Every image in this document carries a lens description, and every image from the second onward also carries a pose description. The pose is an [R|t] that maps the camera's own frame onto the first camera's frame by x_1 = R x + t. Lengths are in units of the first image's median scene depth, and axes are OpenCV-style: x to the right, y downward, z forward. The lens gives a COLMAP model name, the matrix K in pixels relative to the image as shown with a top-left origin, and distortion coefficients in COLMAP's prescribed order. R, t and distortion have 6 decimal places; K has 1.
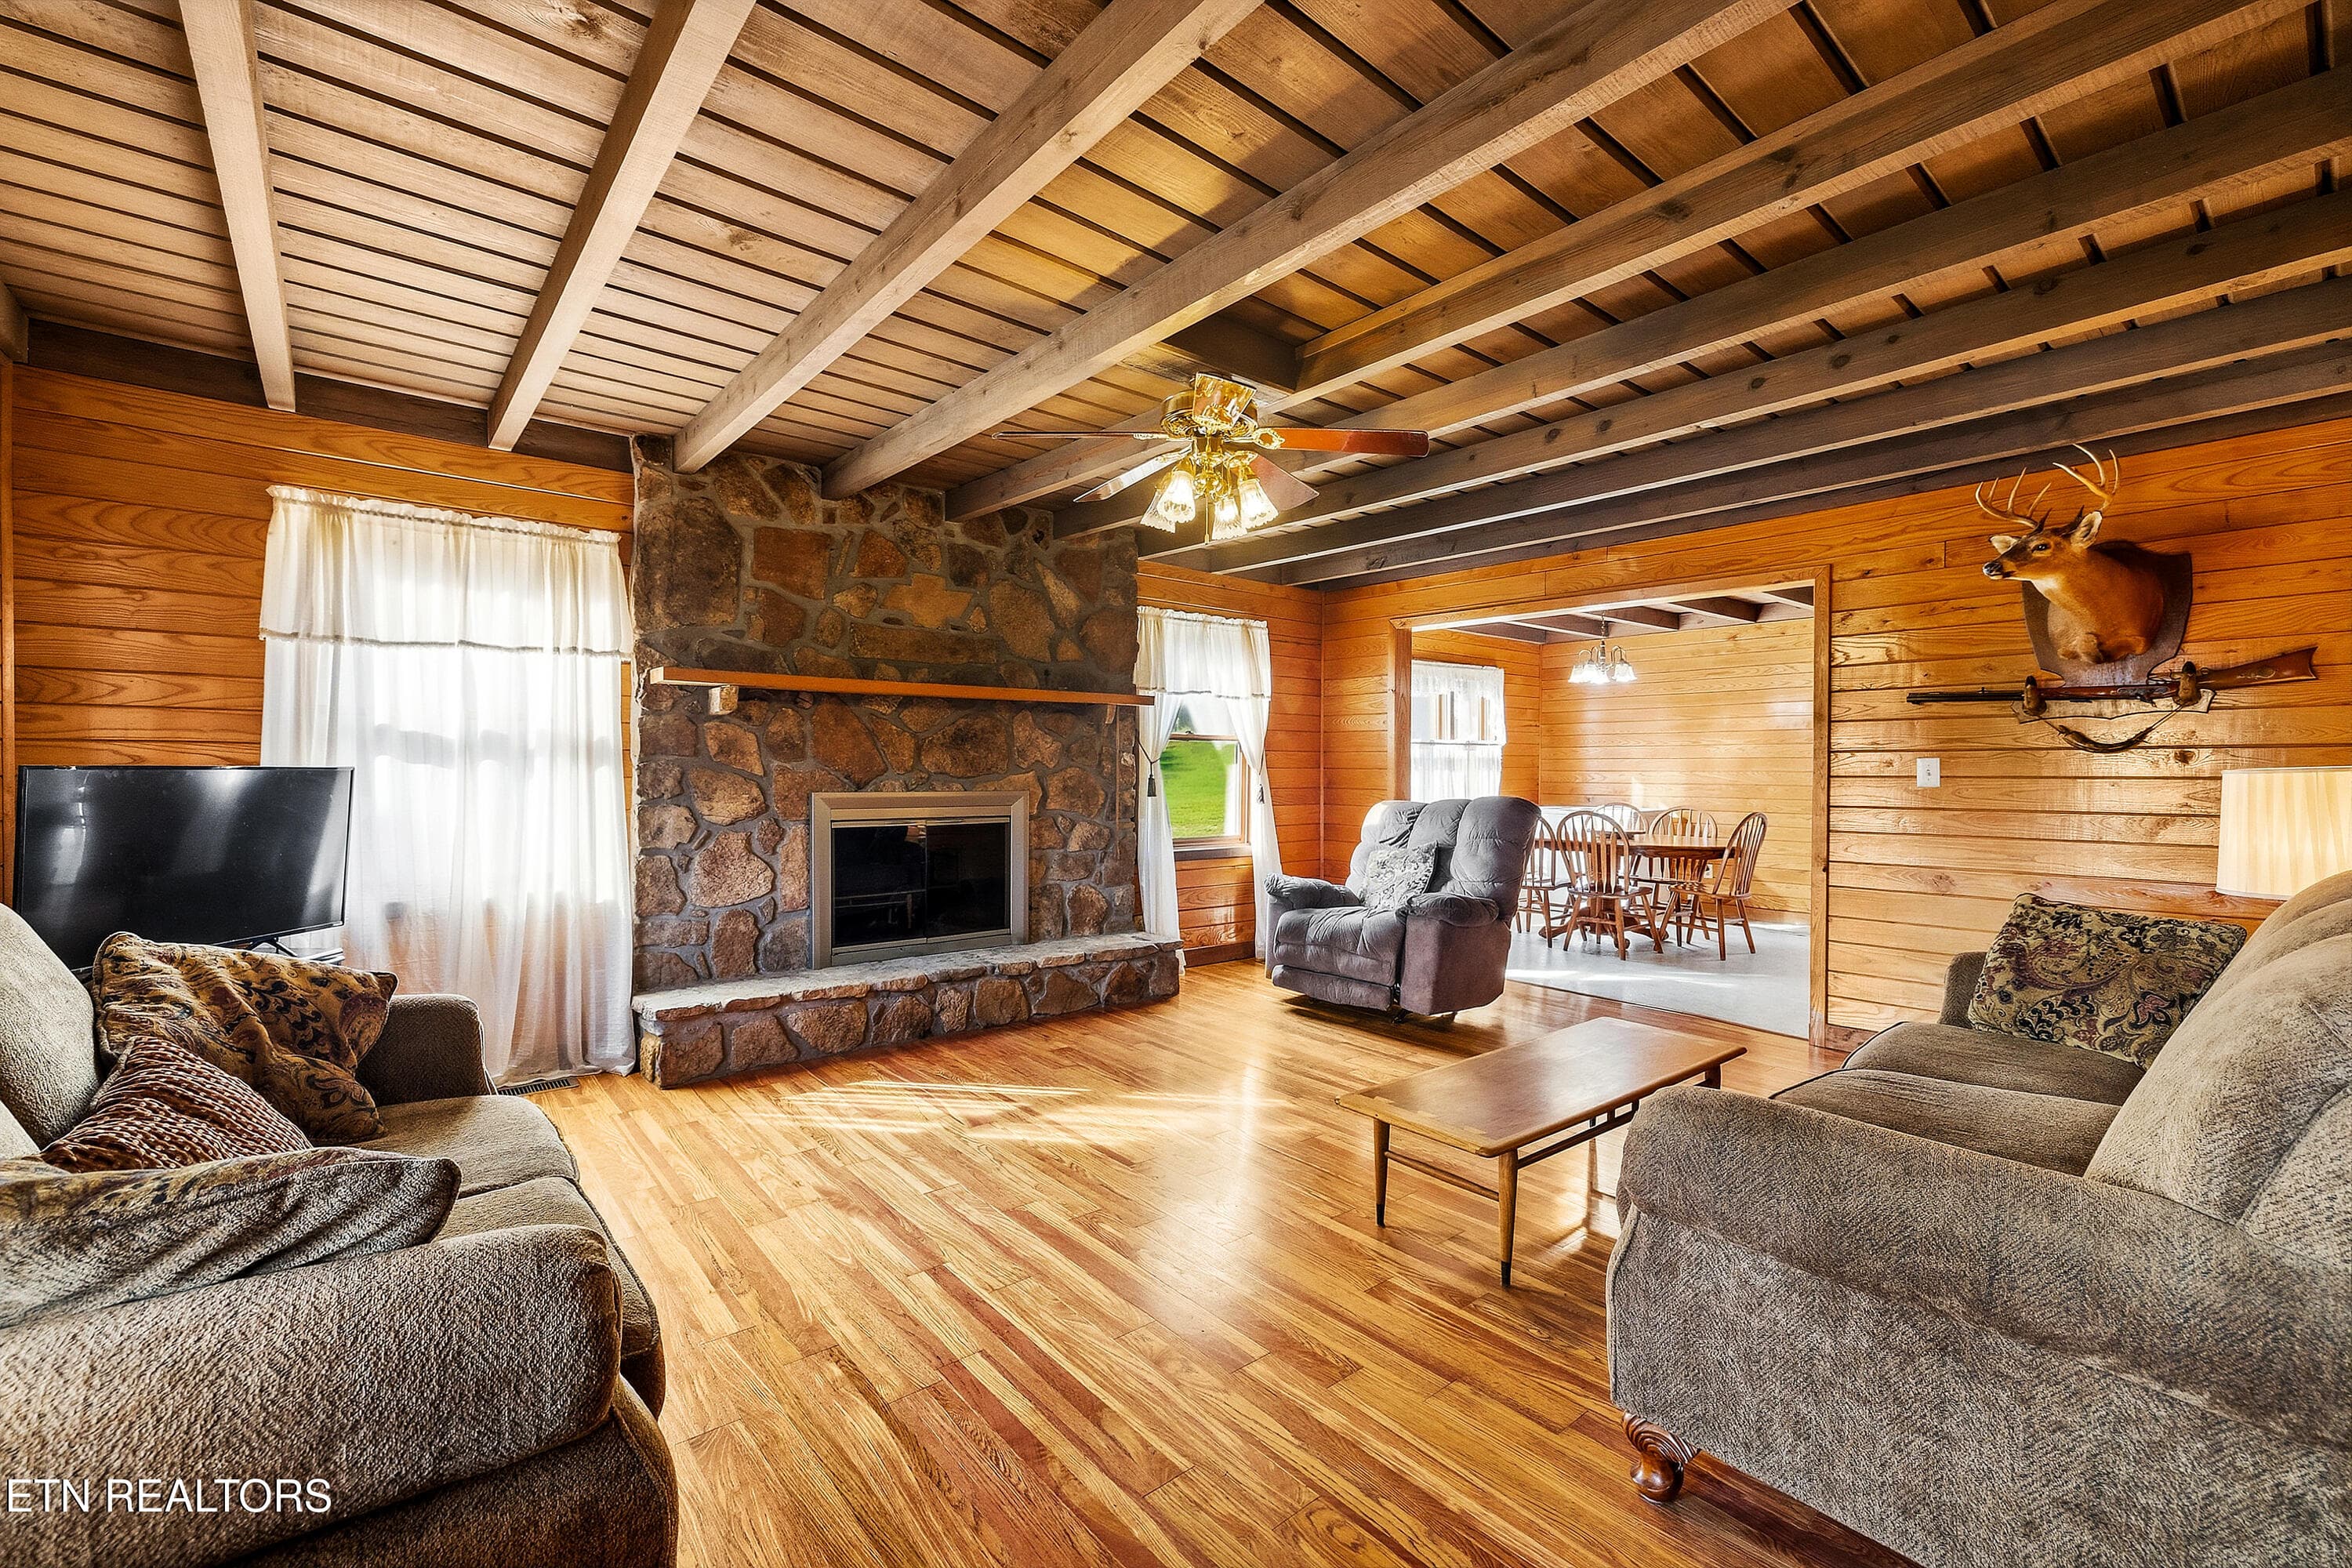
lens RADIAL K [[994.1, 0, 1176.0], [0, 994.1, 784.0], [0, 0, 1]] dist [0.000337, 0.000023]
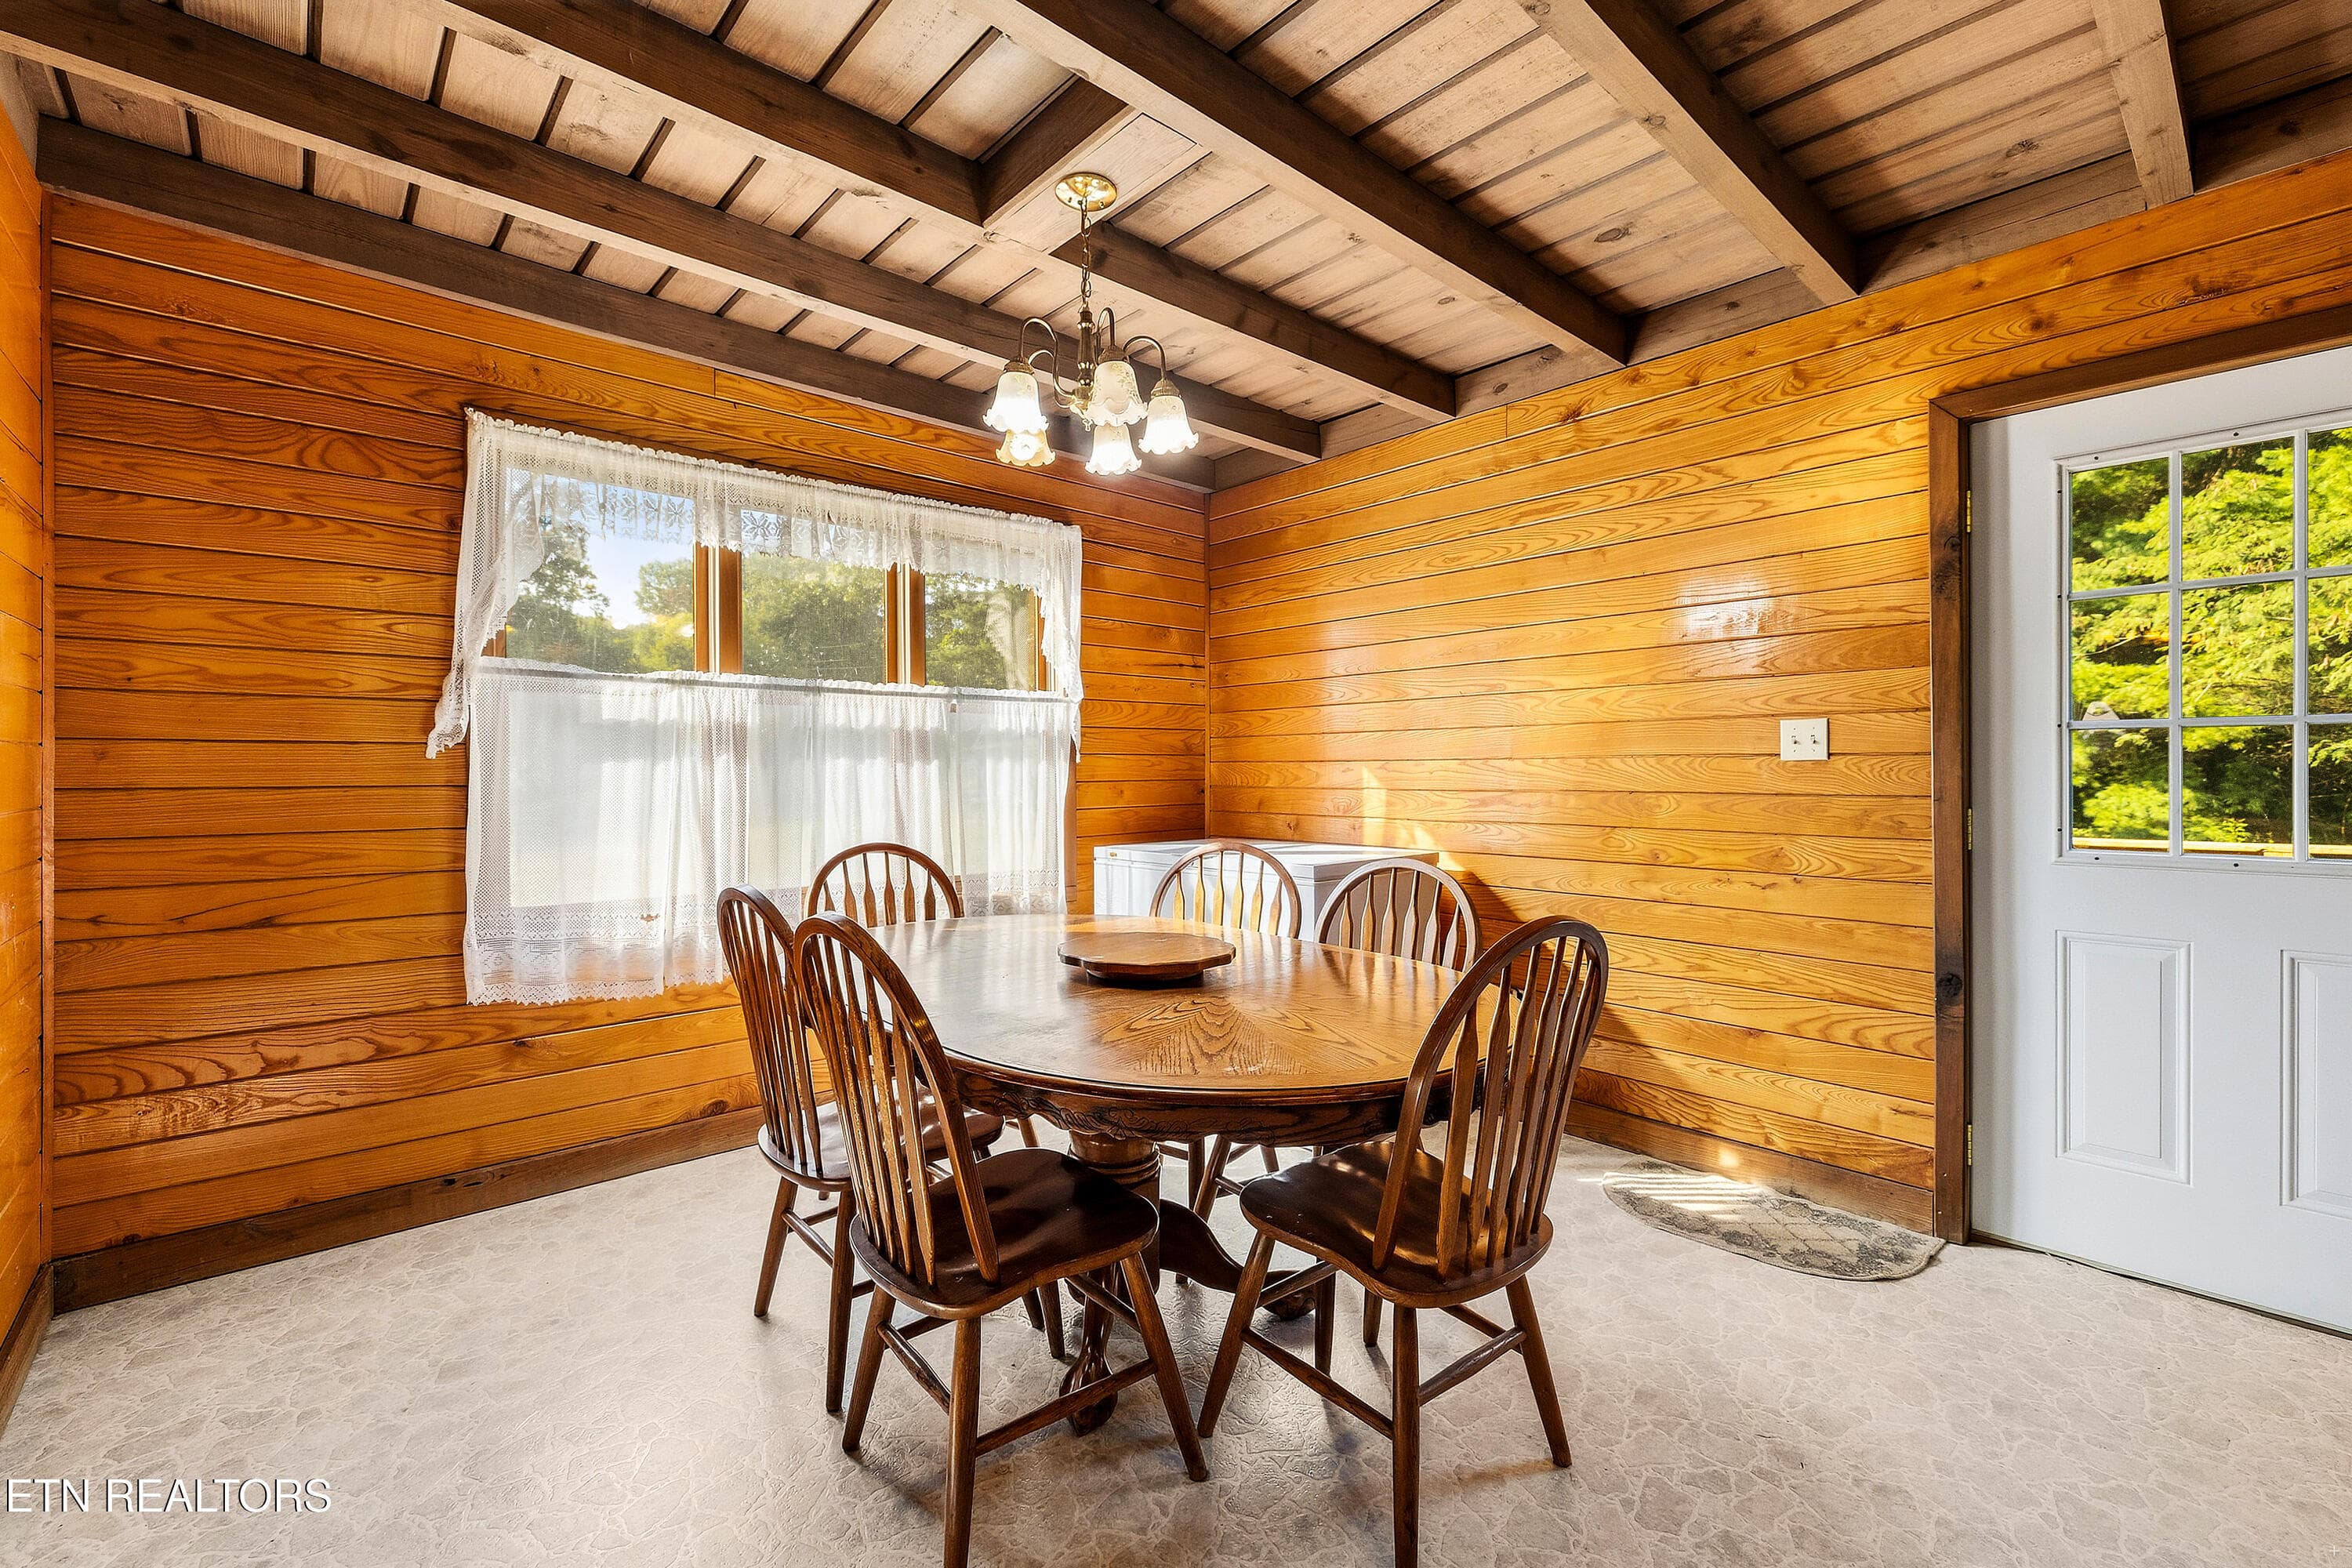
lens RADIAL K [[994.1, 0, 1176.0], [0, 994.1, 784.0], [0, 0, 1]] dist [0.000337, 0.000023]
pose [[0.999747, -0.008097, 0.020990, 0.393551], [0.008120, 0.999967, -0.001018, -0.003064], [-0.020981, 0.001188, 0.999779, 0.610536]]
